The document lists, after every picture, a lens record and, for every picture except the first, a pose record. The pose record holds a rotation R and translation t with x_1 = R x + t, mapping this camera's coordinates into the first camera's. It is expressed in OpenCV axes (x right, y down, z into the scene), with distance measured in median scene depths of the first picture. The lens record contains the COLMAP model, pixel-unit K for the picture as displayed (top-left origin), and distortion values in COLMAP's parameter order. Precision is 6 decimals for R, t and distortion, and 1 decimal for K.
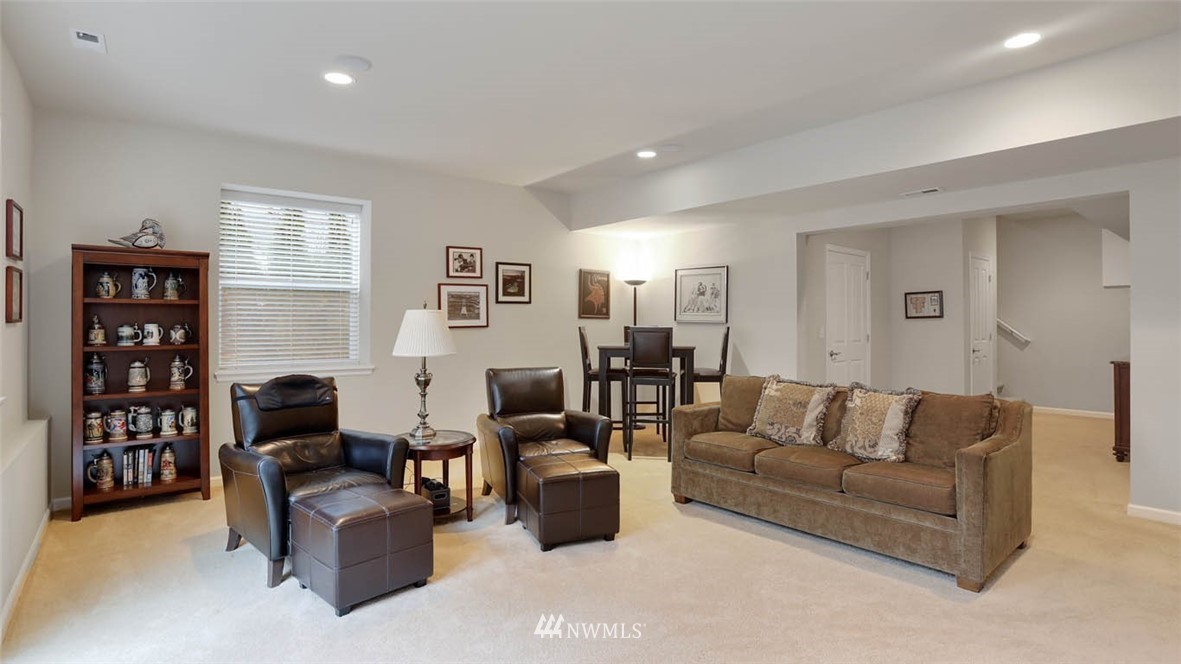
lens RADIAL K [[570.6, 0, 589.9], [0, 570.6, 324.8], [0, 0, 1]] dist [-0.002239, -0.000295]
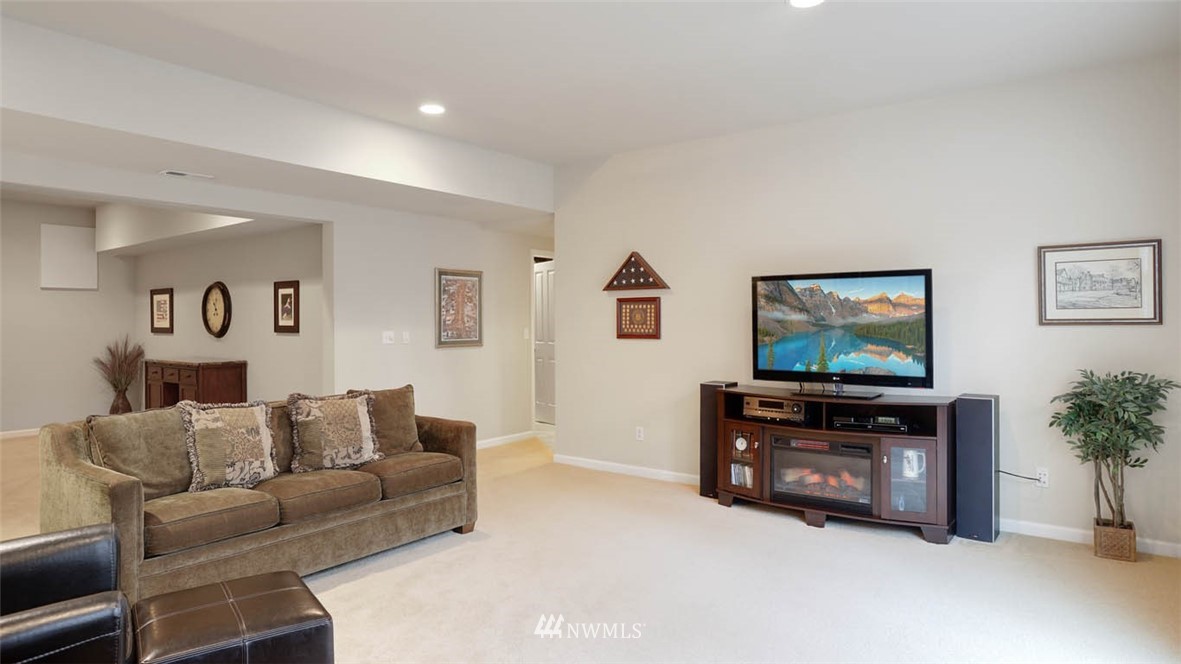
lens RADIAL K [[706.1, 0, 589.7], [0, 706.1, 326.4], [0, 0, 1]] dist [0.002417, 0.000107]
pose [[-0.200670, -0.000988, 0.979658, -0.766477], [0.010776, 0.999937, 0.003216, -0.001802], [-0.979600, 0.011202, -0.200647, 0.844331]]
